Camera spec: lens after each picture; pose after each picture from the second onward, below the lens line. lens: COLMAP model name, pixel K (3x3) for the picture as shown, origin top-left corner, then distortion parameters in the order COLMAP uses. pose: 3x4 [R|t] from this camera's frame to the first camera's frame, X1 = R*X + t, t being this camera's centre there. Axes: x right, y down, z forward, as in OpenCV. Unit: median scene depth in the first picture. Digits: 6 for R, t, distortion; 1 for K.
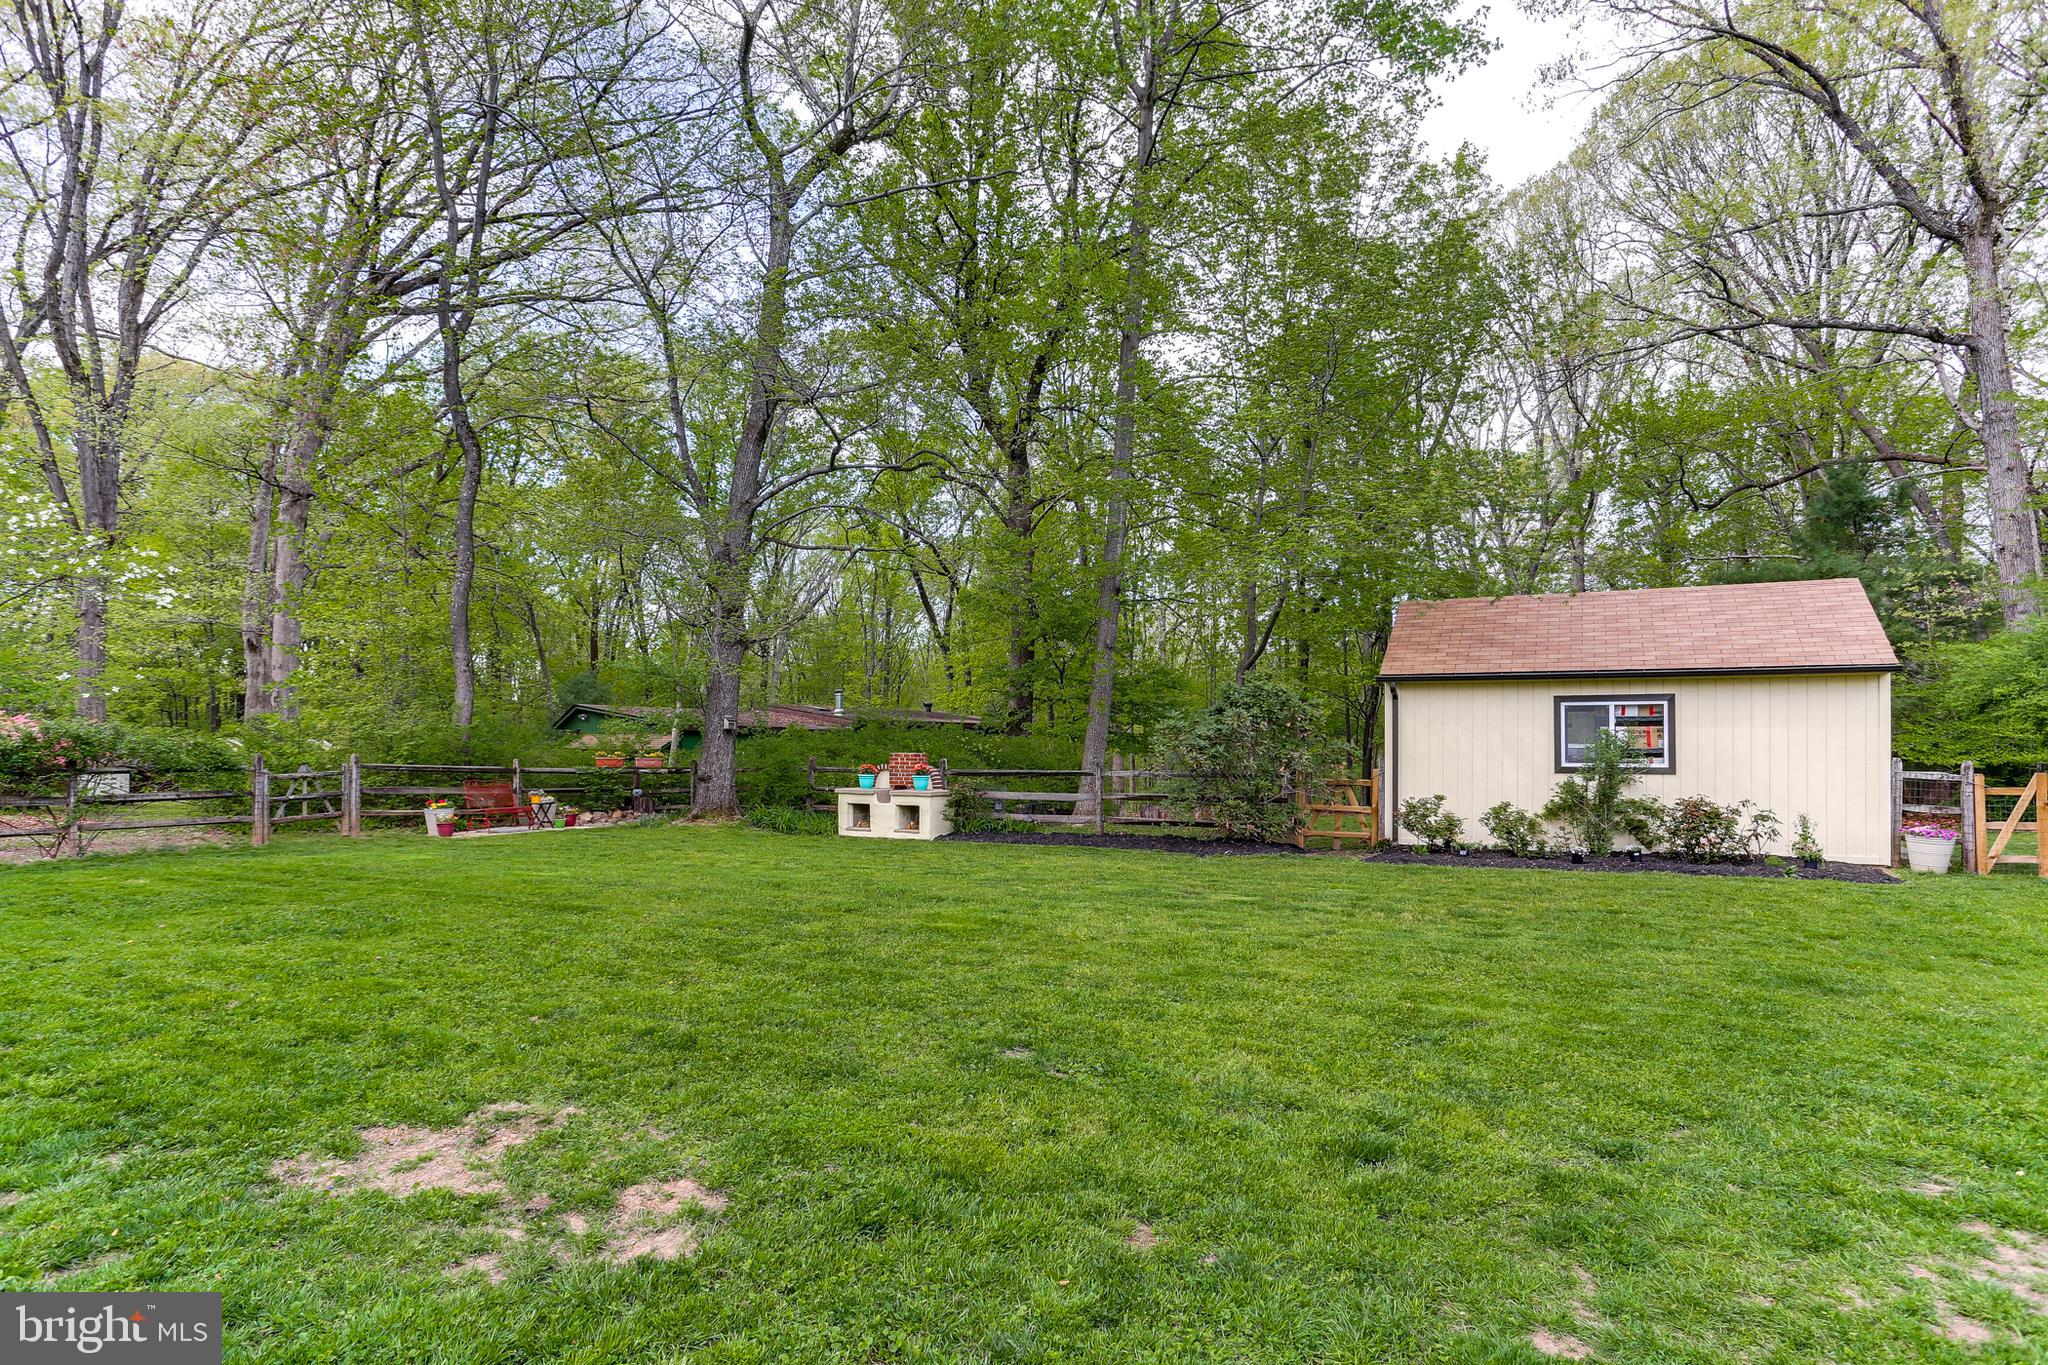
lens RADIAL K [[1057.2, 0, 1027.6], [0, 1057.2, 705.8], [0, 0, 1]] dist [-0.053955, 0.022290]
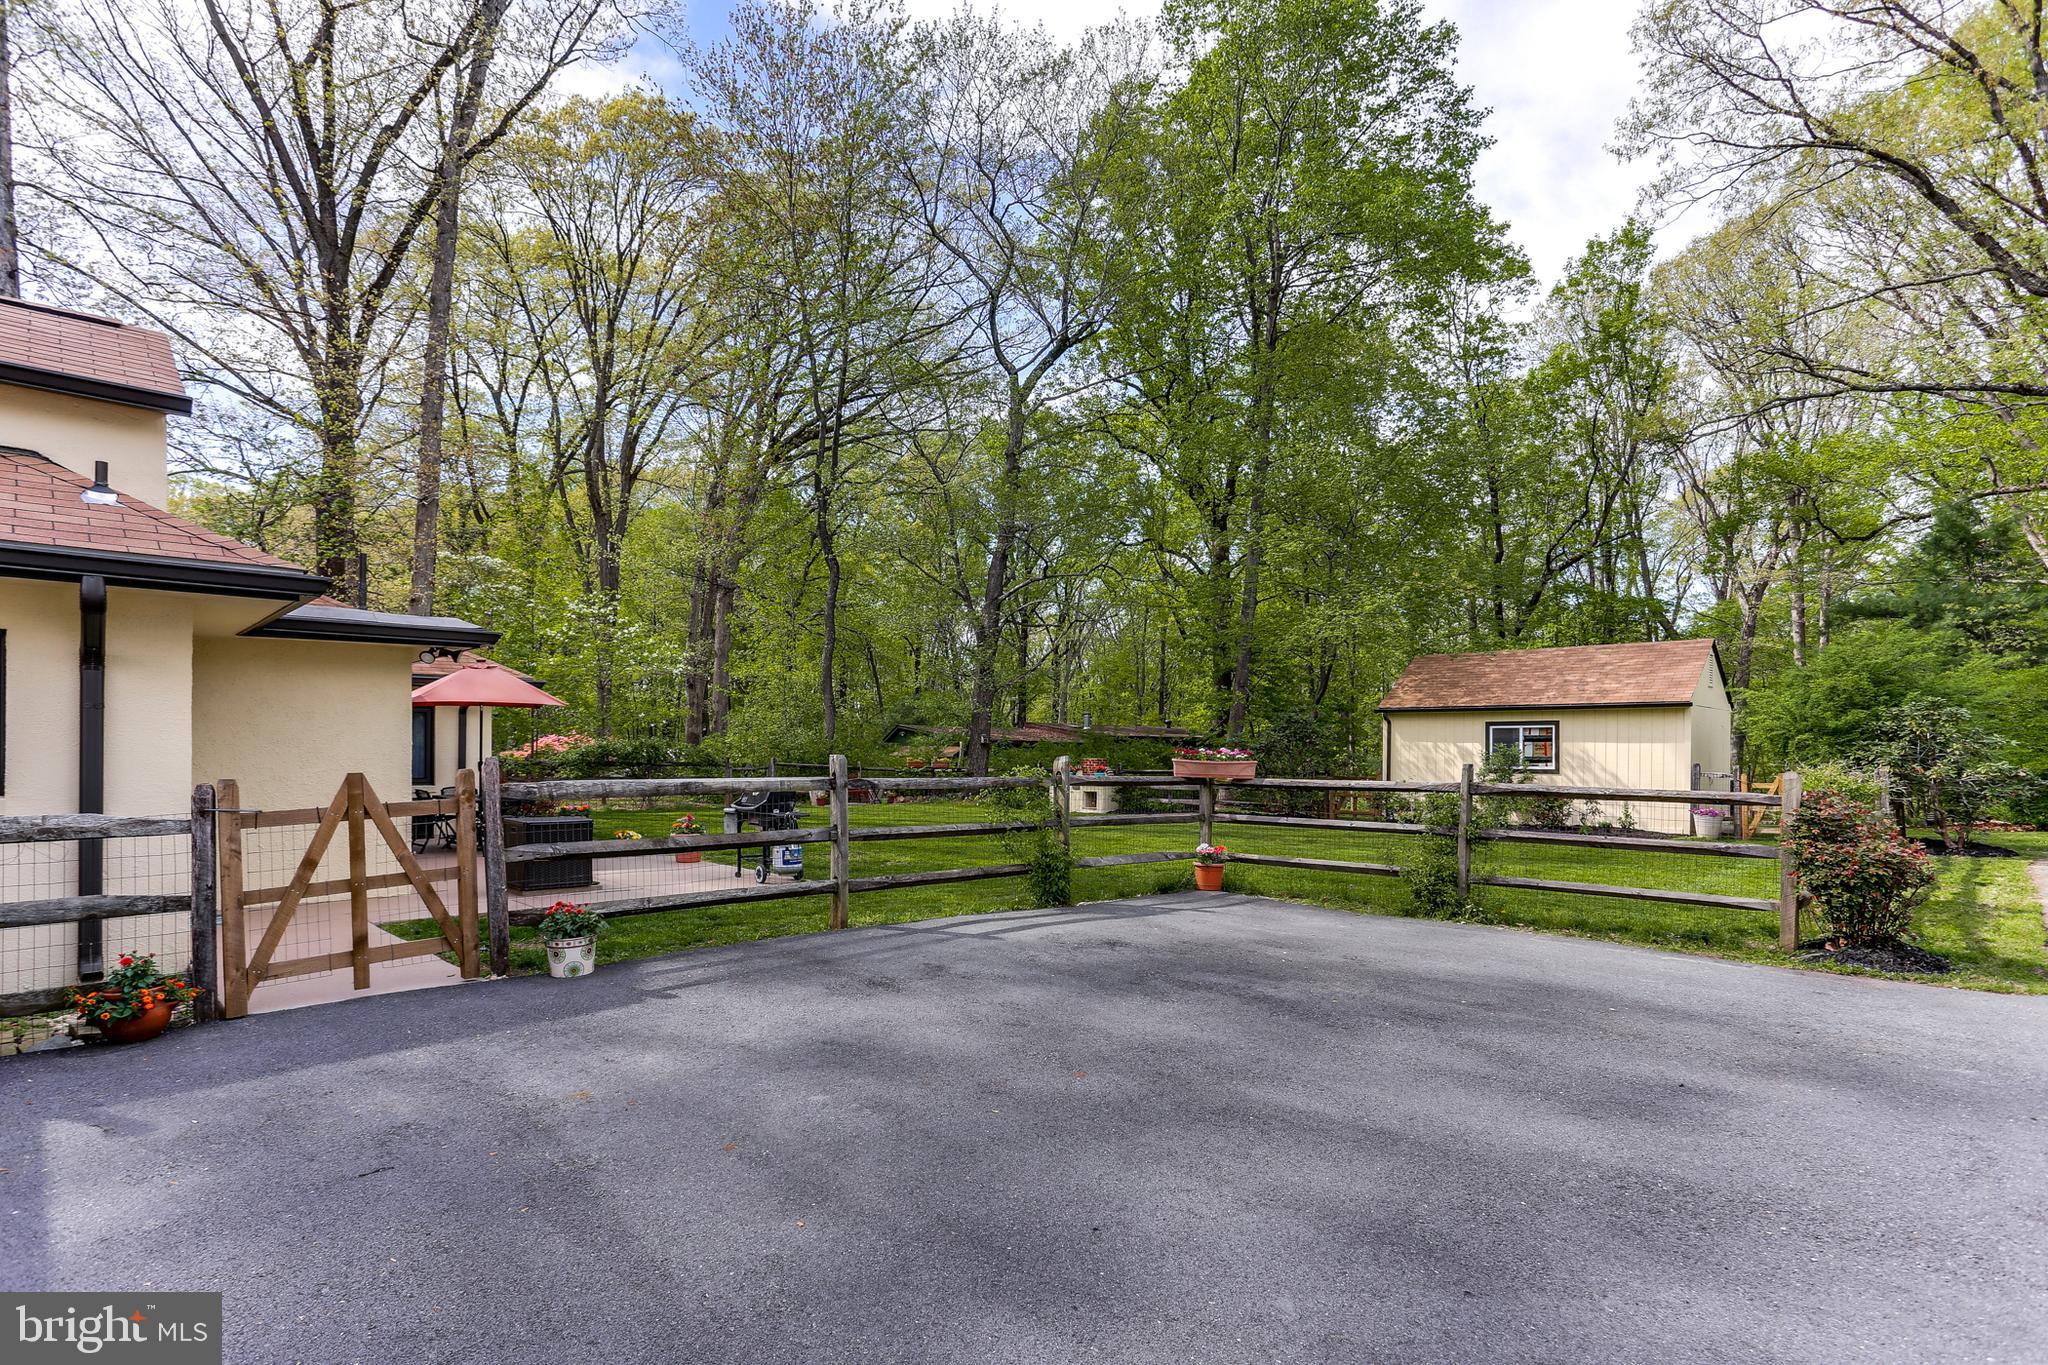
lens RADIAL K [[1004.3, 0, 1017.2], [0, 1004.3, 675.8], [0, 0, 1]] dist [-0.048837, 0.030356]
pose [[0.955823, -0.016828, -0.293461, 0.272300], [0.003467, 0.998936, -0.045990, -0.011936], [0.293923, 0.042941, 0.954864, -0.568316]]
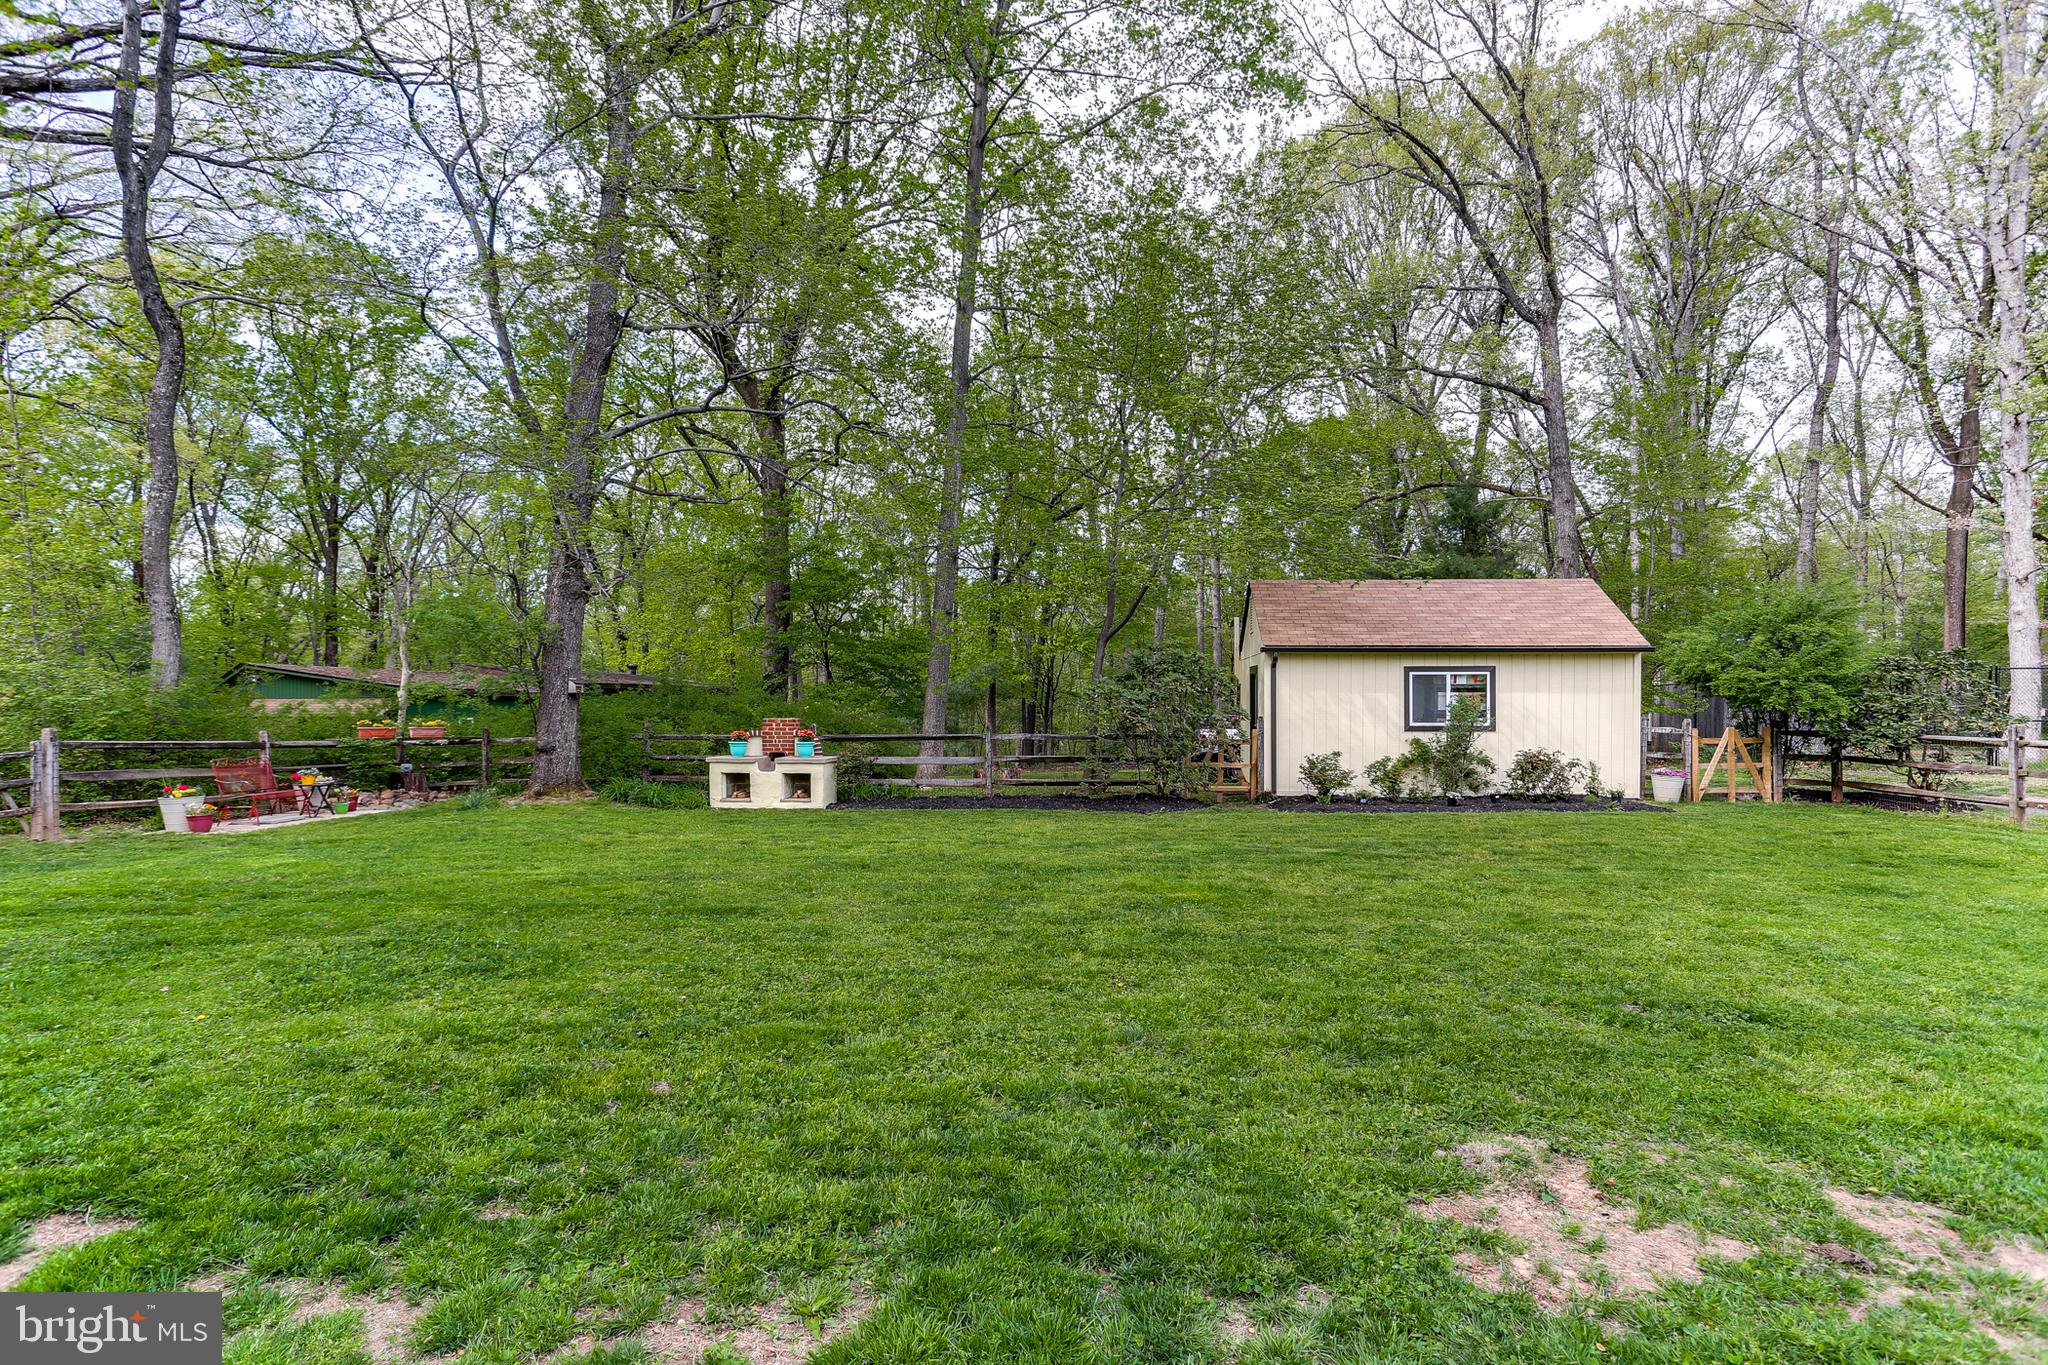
lens RADIAL K [[1004.3, 0, 1017.2], [0, 1004.3, 675.8], [0, 0, 1]] dist [-0.048837, 0.030356]
pose [[0.925483, 0.007003, 0.378725, -0.325957], [-0.010153, 0.999928, 0.006322, -0.001574], [-0.378654, -0.009696, 0.925488, 0.110759]]
